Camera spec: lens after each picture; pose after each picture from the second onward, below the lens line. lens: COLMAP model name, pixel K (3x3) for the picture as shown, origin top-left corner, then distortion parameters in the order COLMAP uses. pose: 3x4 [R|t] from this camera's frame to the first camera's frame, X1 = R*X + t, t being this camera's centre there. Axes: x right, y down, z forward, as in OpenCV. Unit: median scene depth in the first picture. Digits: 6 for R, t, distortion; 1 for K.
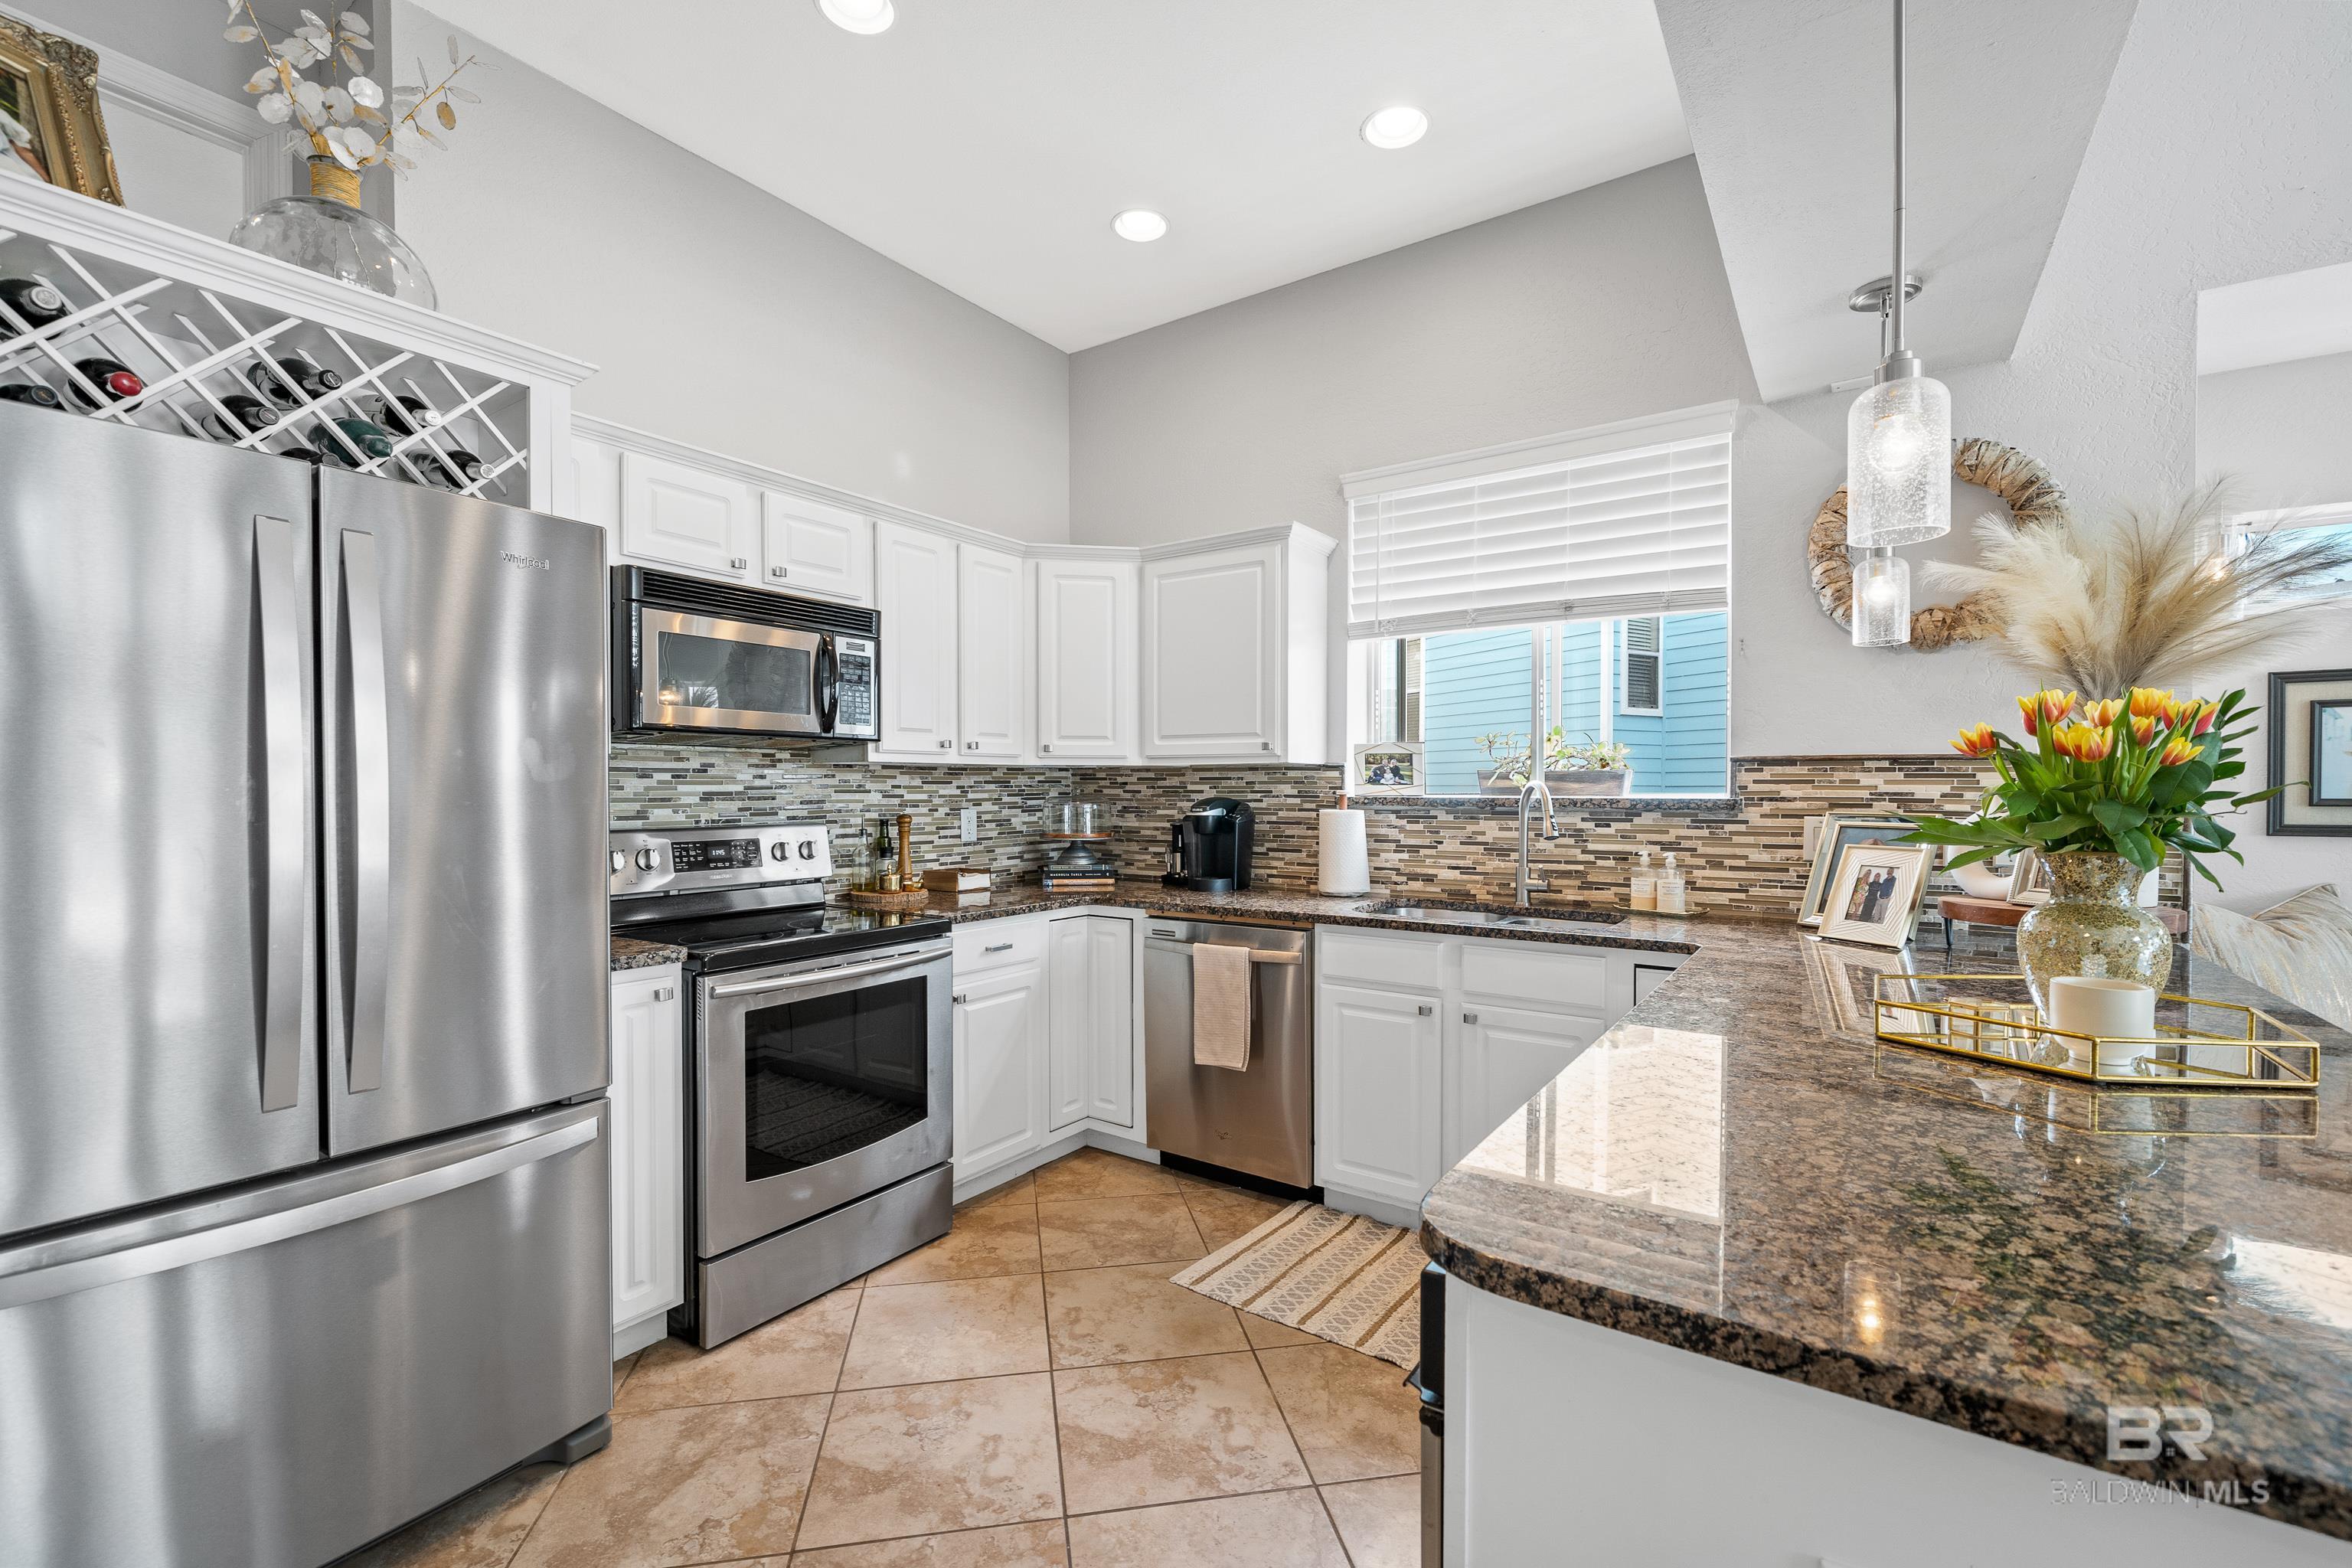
lens RADIAL K [[1006.3, 0, 1172.9], [0, 1006.3, 803.5], [0, 0, 1]] dist [-0.000334, -0.000172]
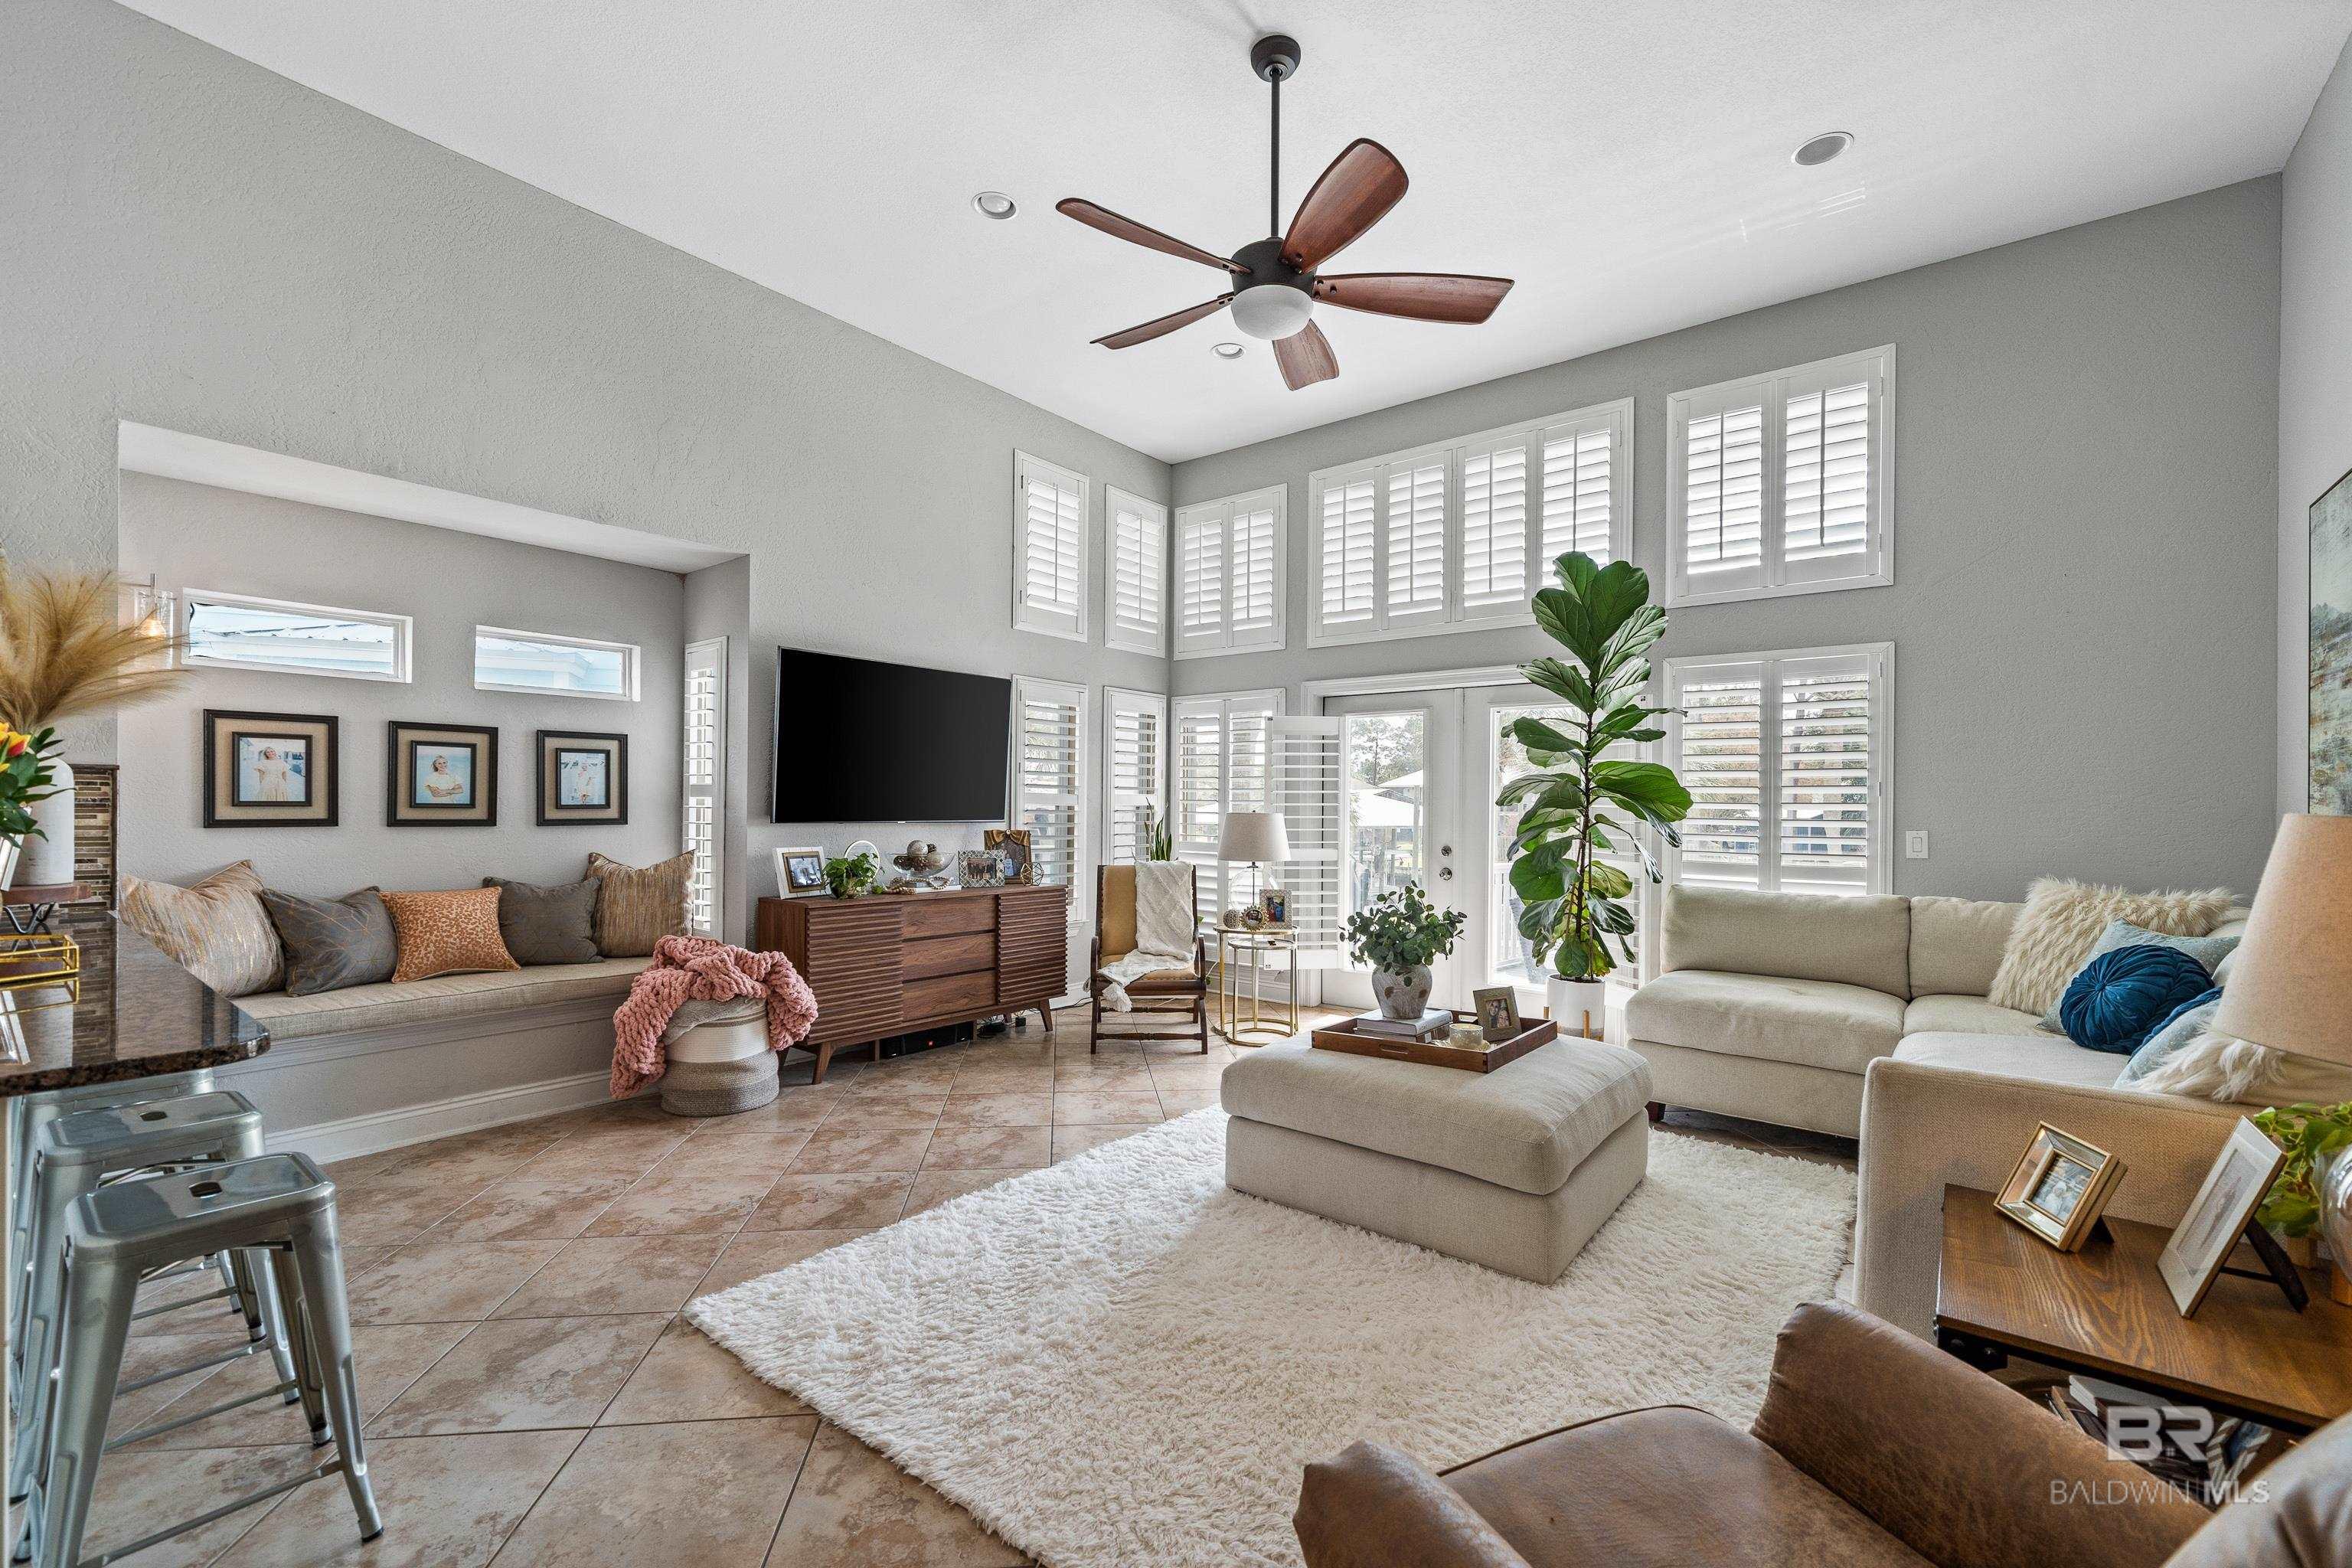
lens RADIAL K [[988.8, 0, 1171.8], [0, 988.8, 806.7], [0, 0, 1]] dist [-0.000478, -0.000084]
pose [[0.068380, -0.003700, 0.997653, -0.144162], [0.005147, 0.999981, 0.003356, 0.004523], [-0.997646, 0.004905, 0.068397, -0.358453]]
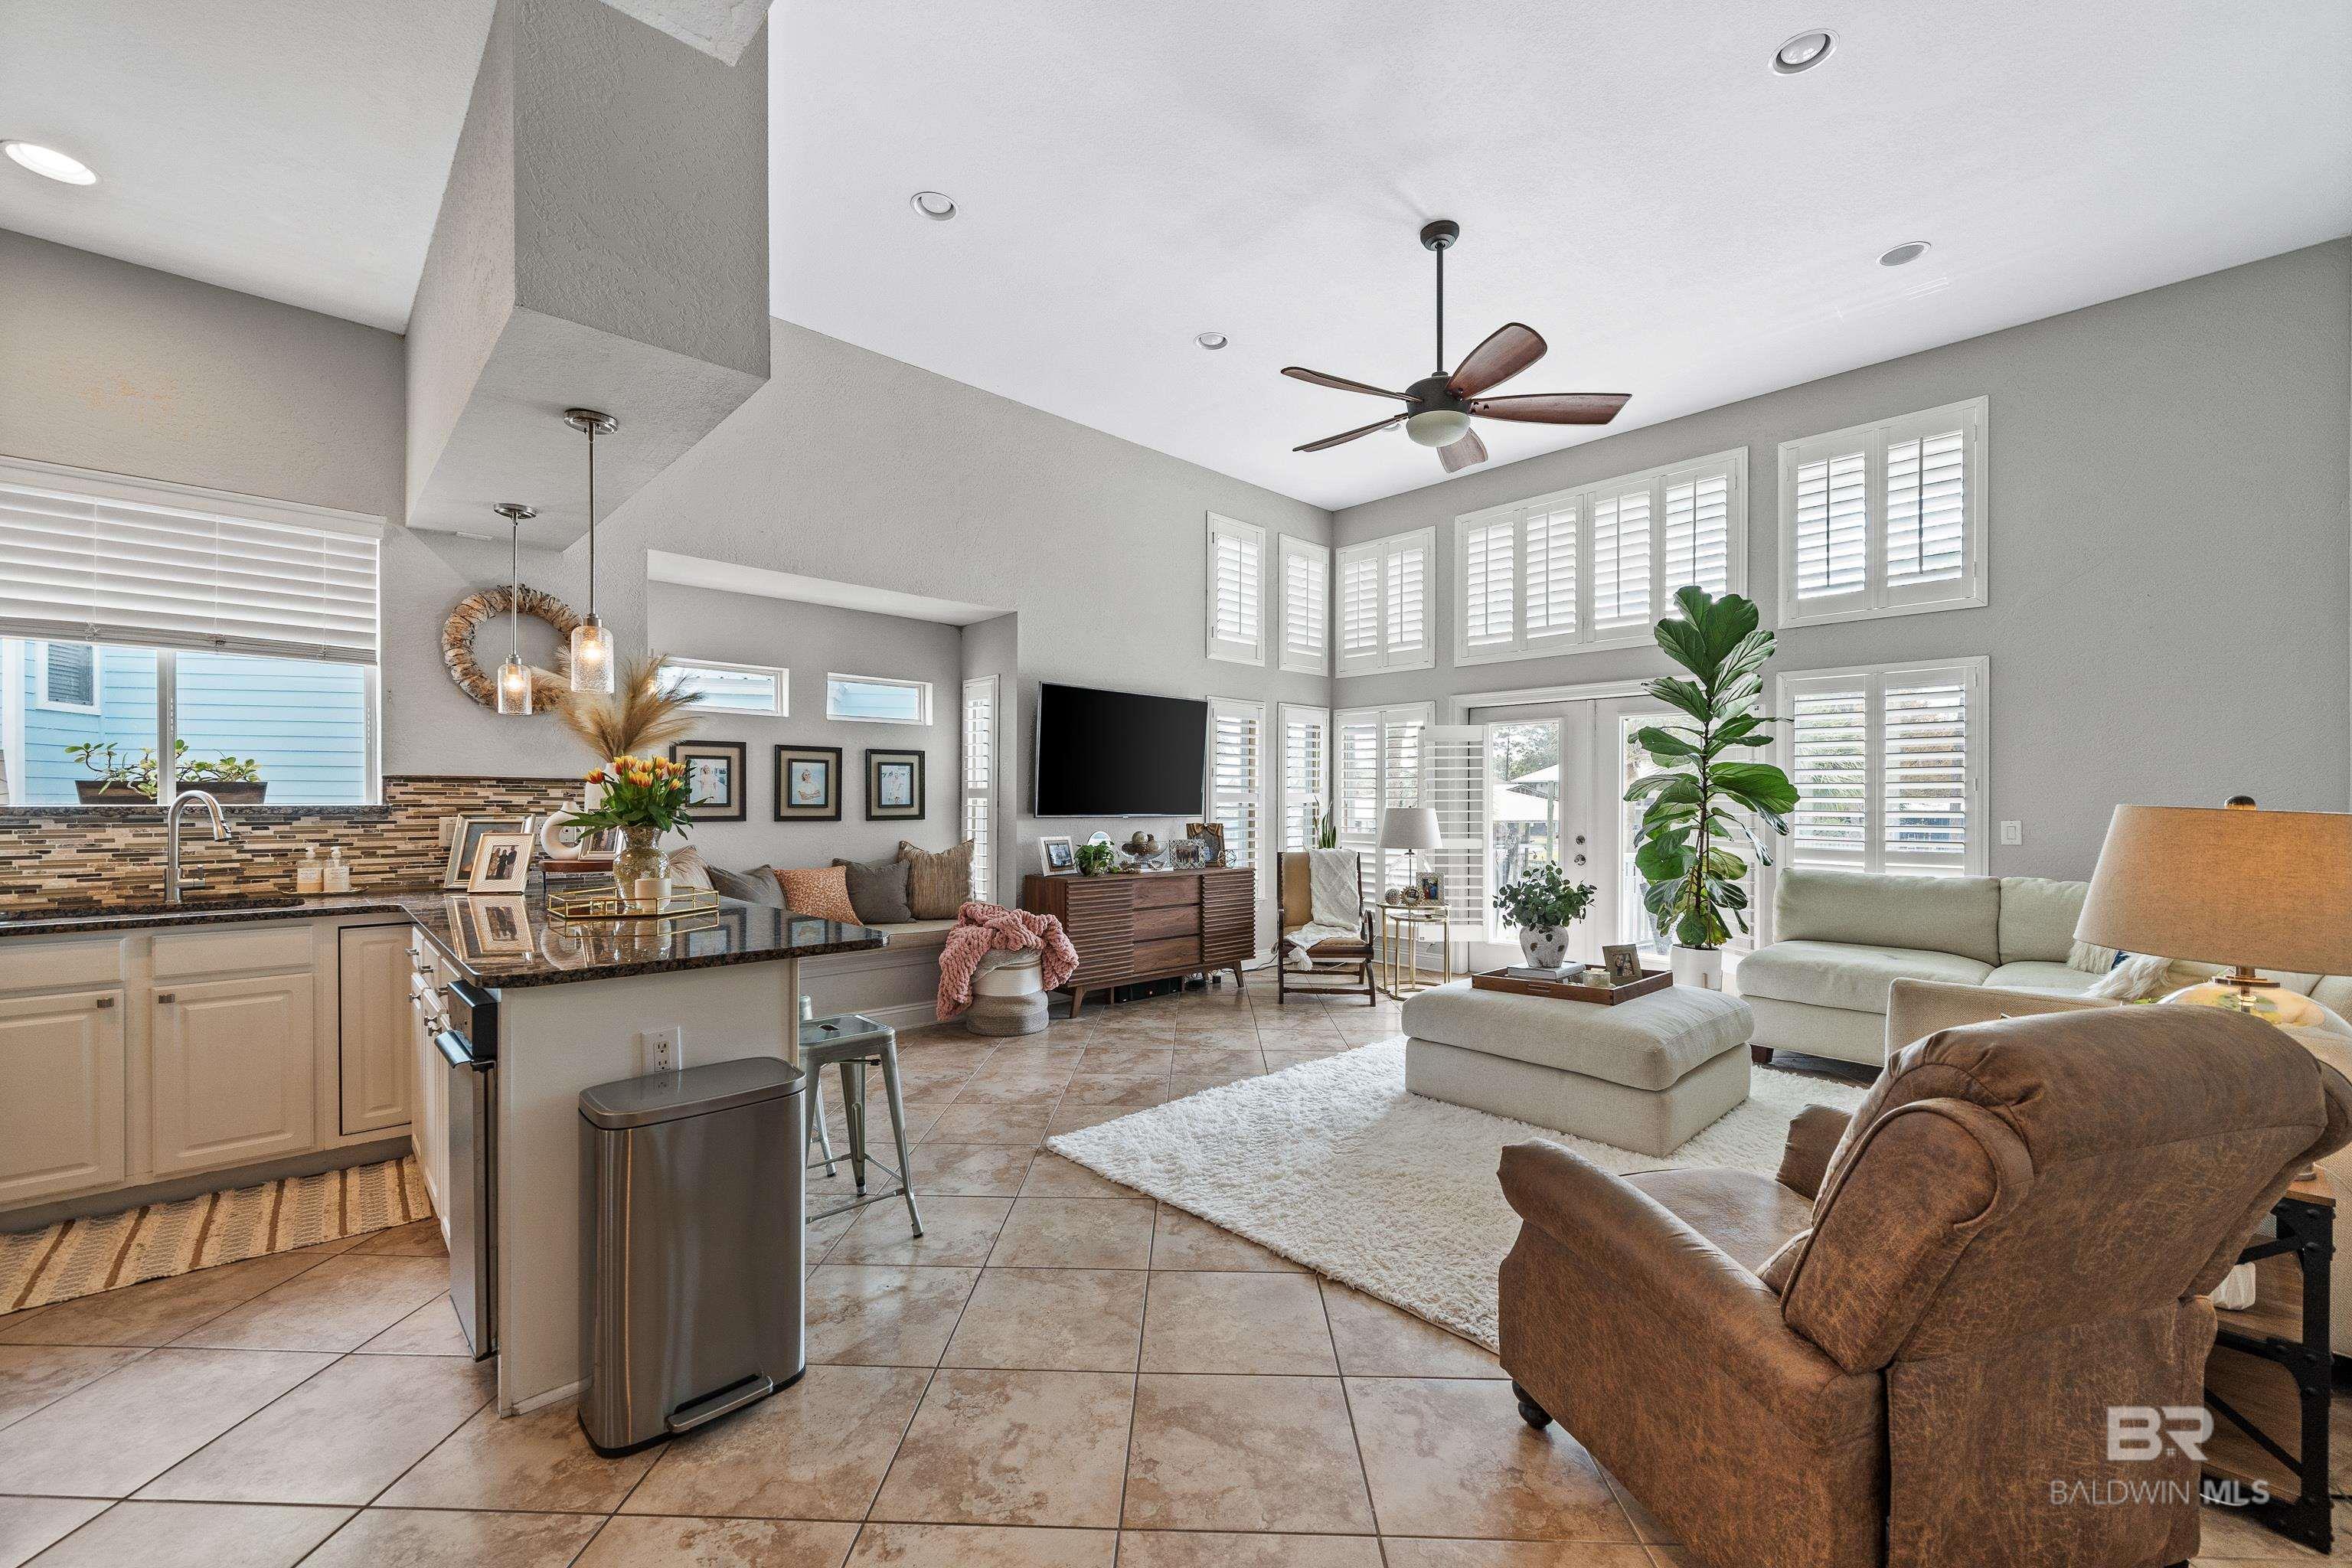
lens RADIAL K [[940.3, 0, 1175.1], [0, 940.3, 803.8], [0, 0, 1]] dist [-0.002354, -0.000225]
pose [[0.203732, -0.004757, 0.979015, -0.445457], [0.011555, 0.999930, 0.002455, 0.002174], [-0.978959, 0.010812, 0.203773, -0.298399]]
